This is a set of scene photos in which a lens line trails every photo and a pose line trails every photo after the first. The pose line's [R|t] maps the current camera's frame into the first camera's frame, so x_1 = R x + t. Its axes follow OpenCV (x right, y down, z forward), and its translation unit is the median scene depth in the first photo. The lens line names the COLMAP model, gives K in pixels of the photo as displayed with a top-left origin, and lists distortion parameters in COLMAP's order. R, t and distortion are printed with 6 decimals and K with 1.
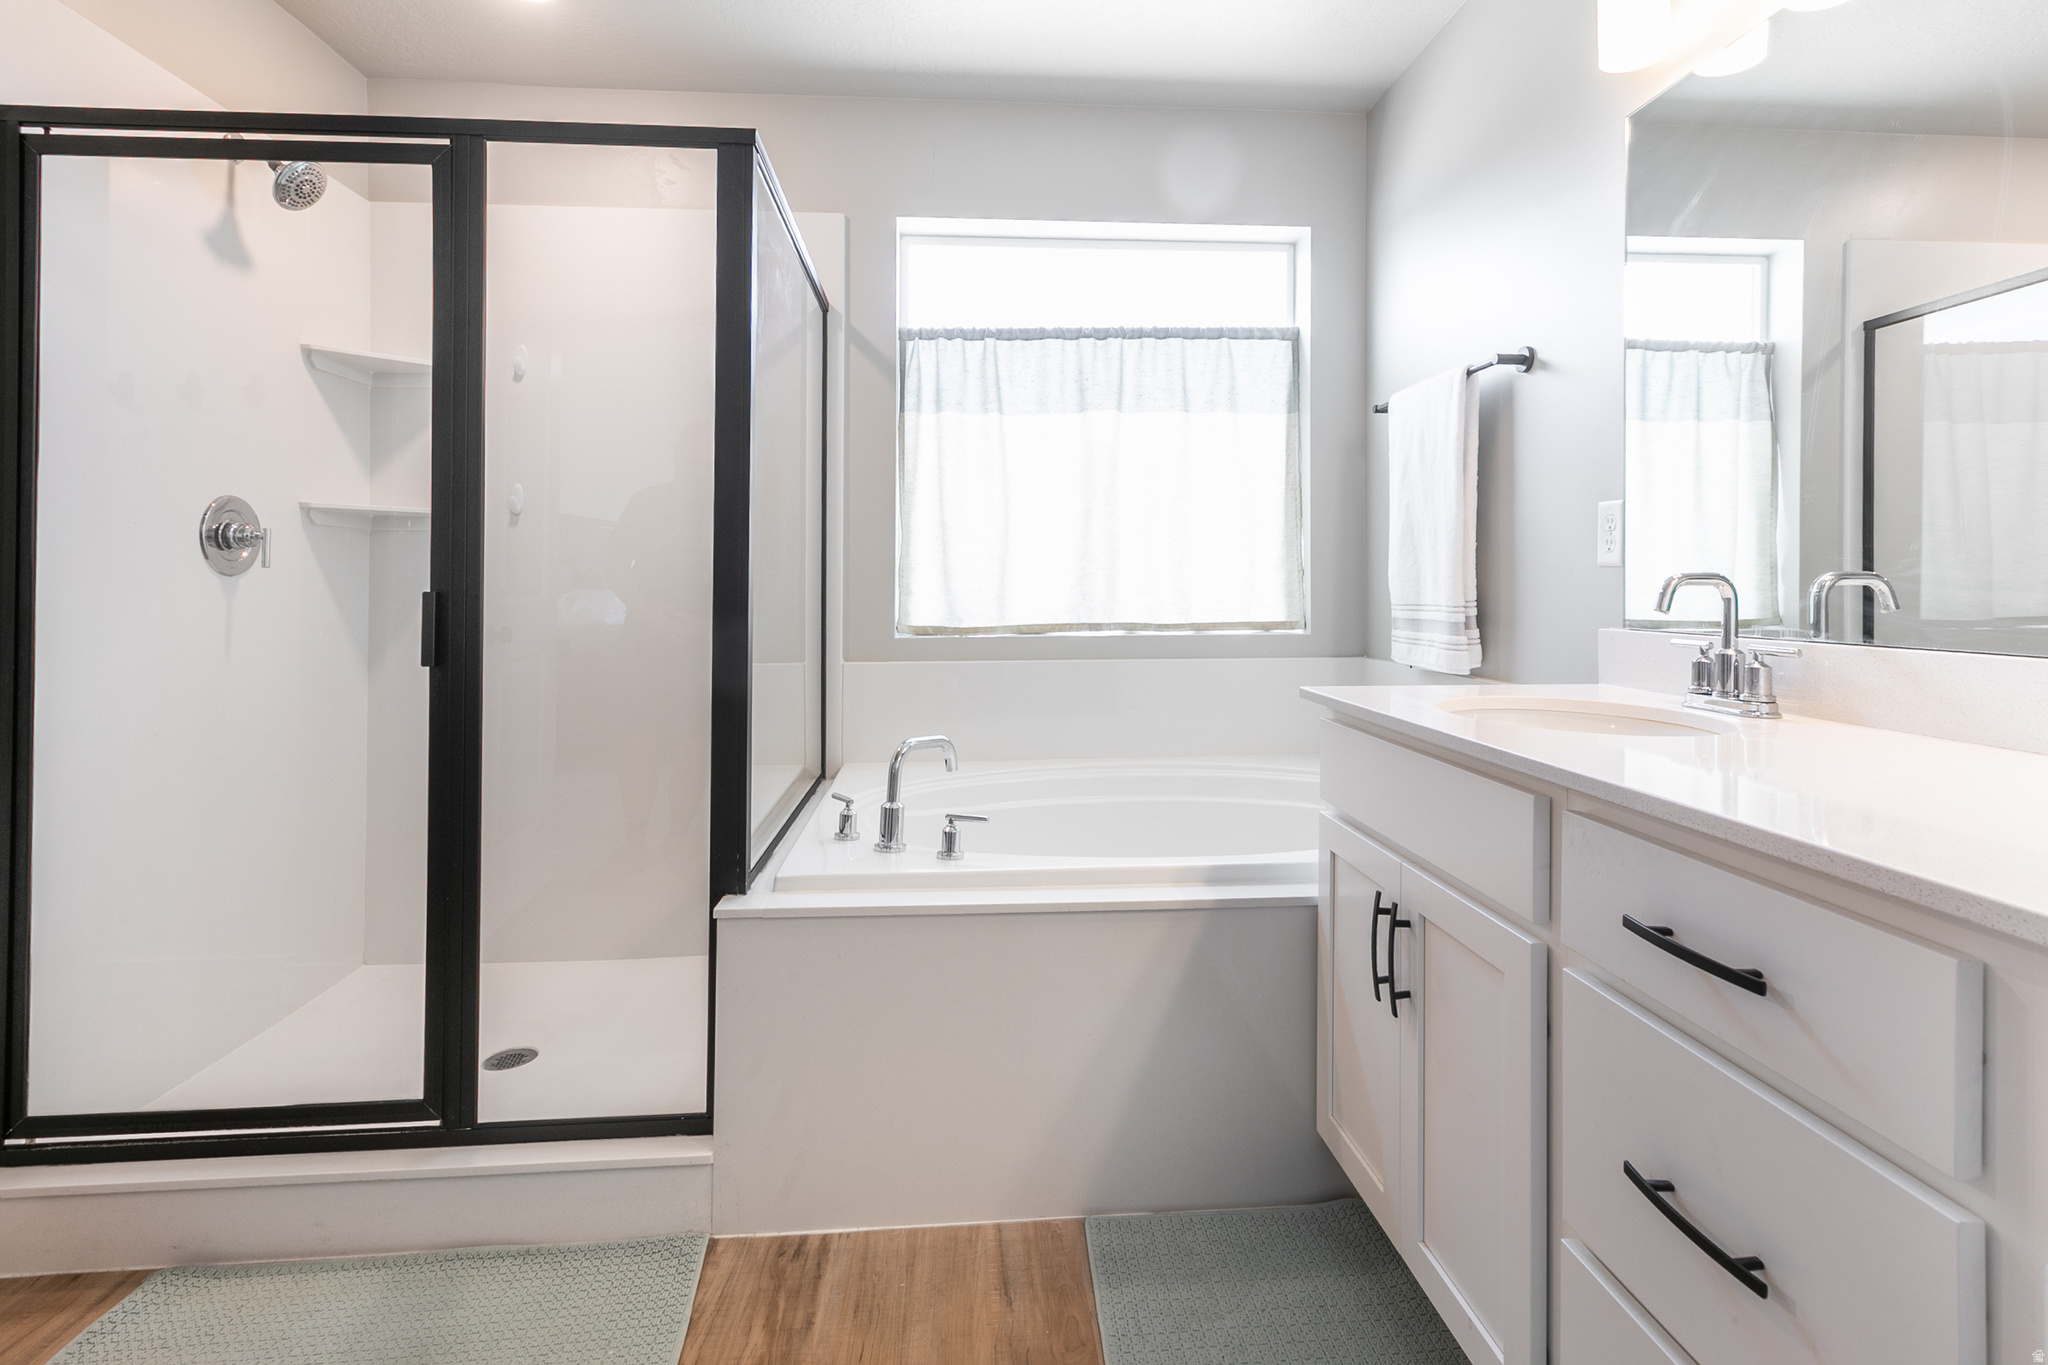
lens RADIAL K [[913.0, 0, 1034.6], [0, 913.0, 592.3], [0, 0, 1]] dist [0.001481, -0.000587]
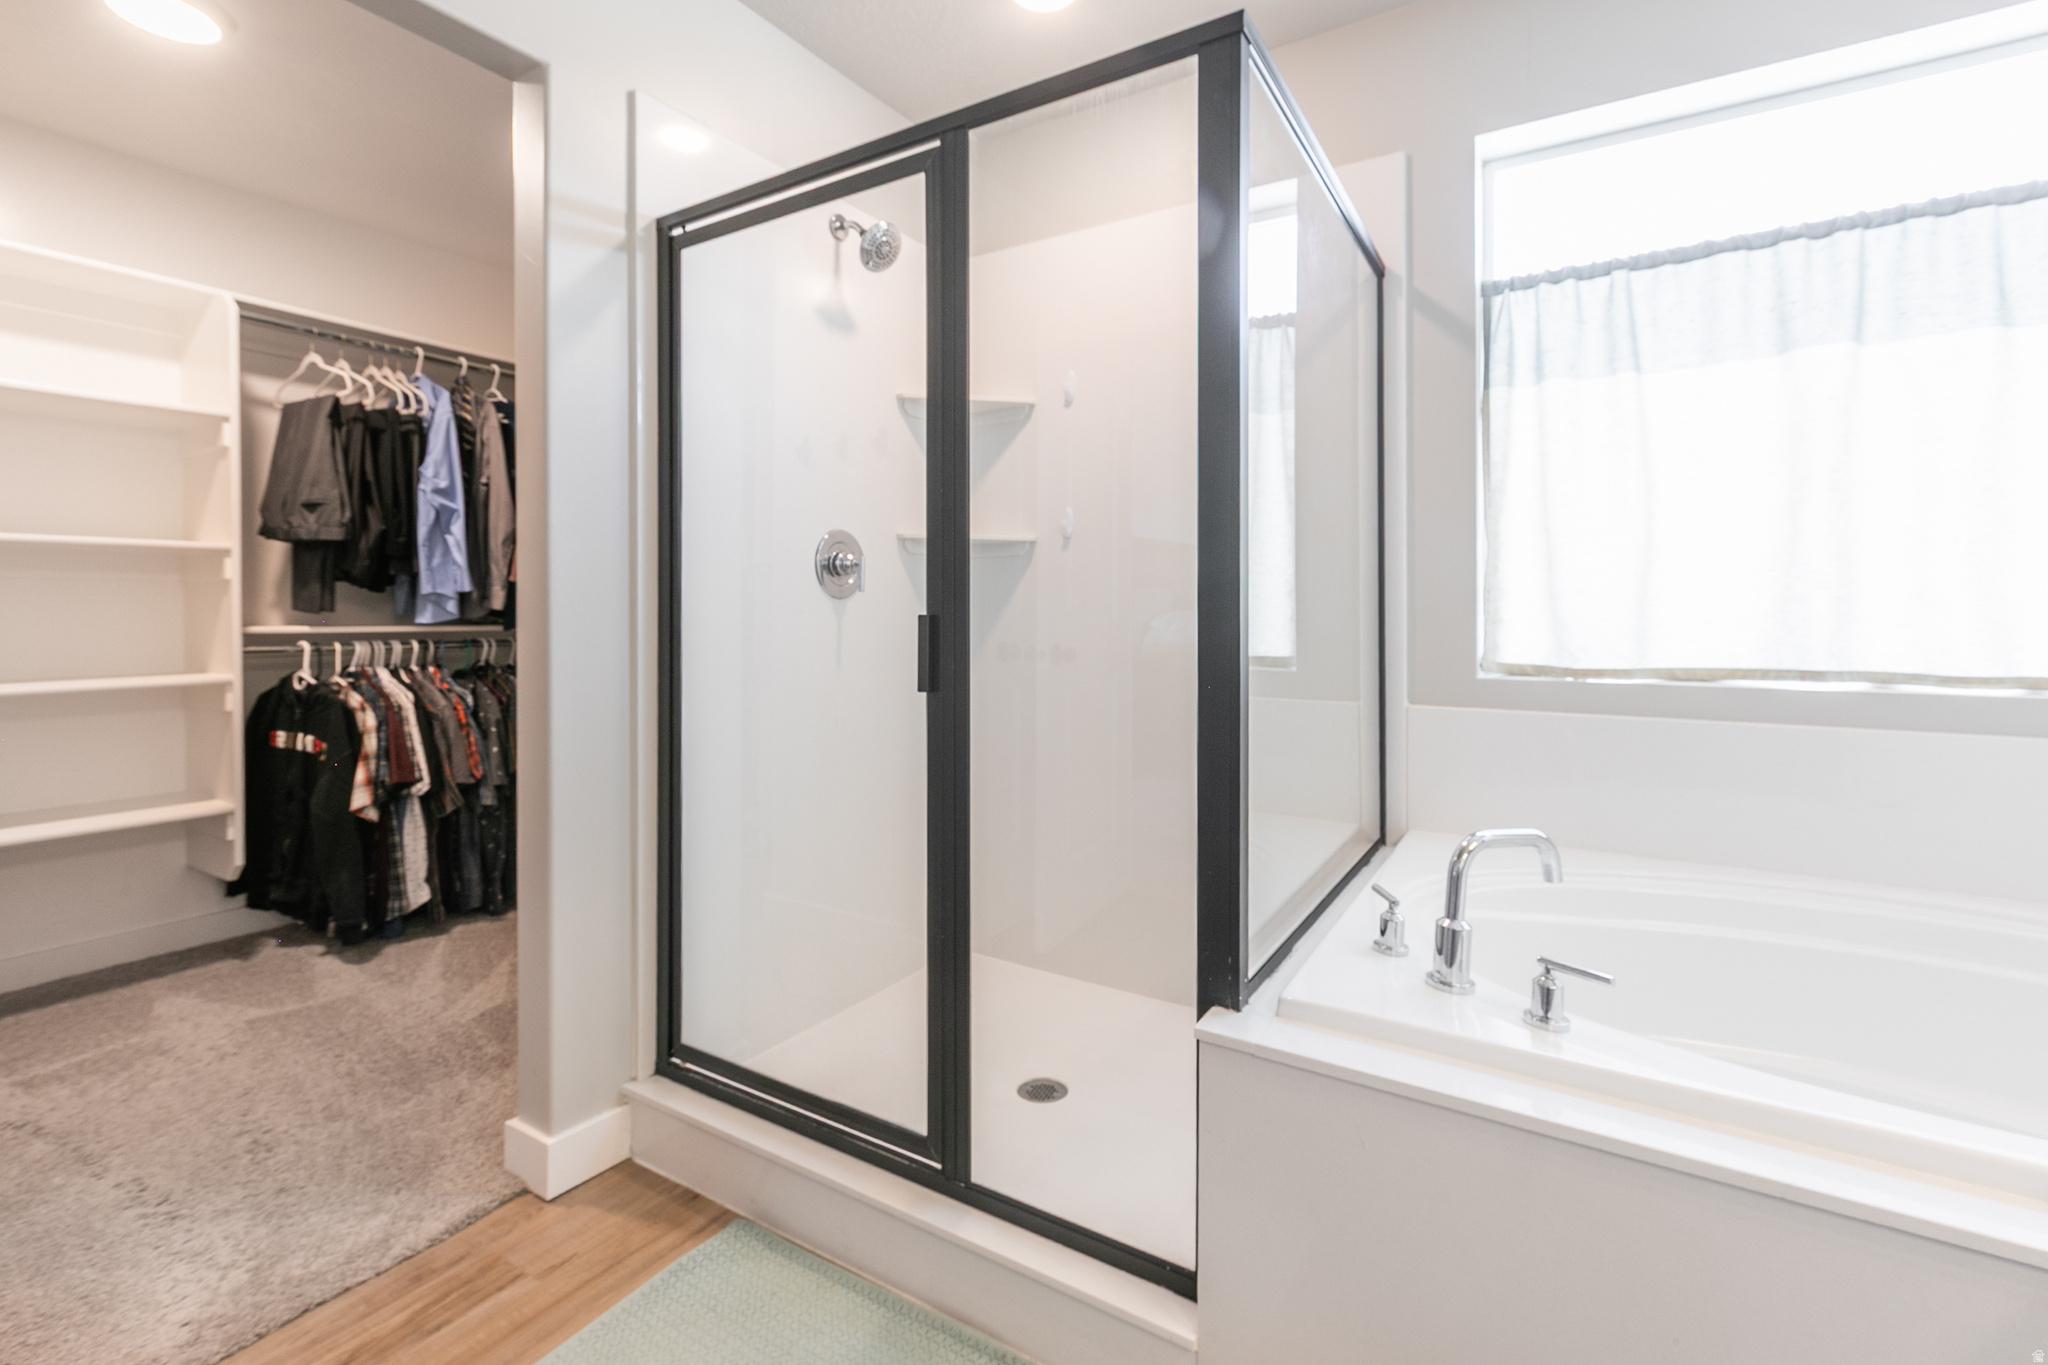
lens RADIAL K [[913.0, 0, 1034.6], [0, 913.0, 592.3], [0, 0, 1]] dist [0.001481, -0.000587]
pose [[0.810836, -0.005992, -0.585243, -0.002641], [-0.009604, 0.999677, -0.023542, -0.001505], [0.585194, 0.024709, 0.810516, 0.159247]]
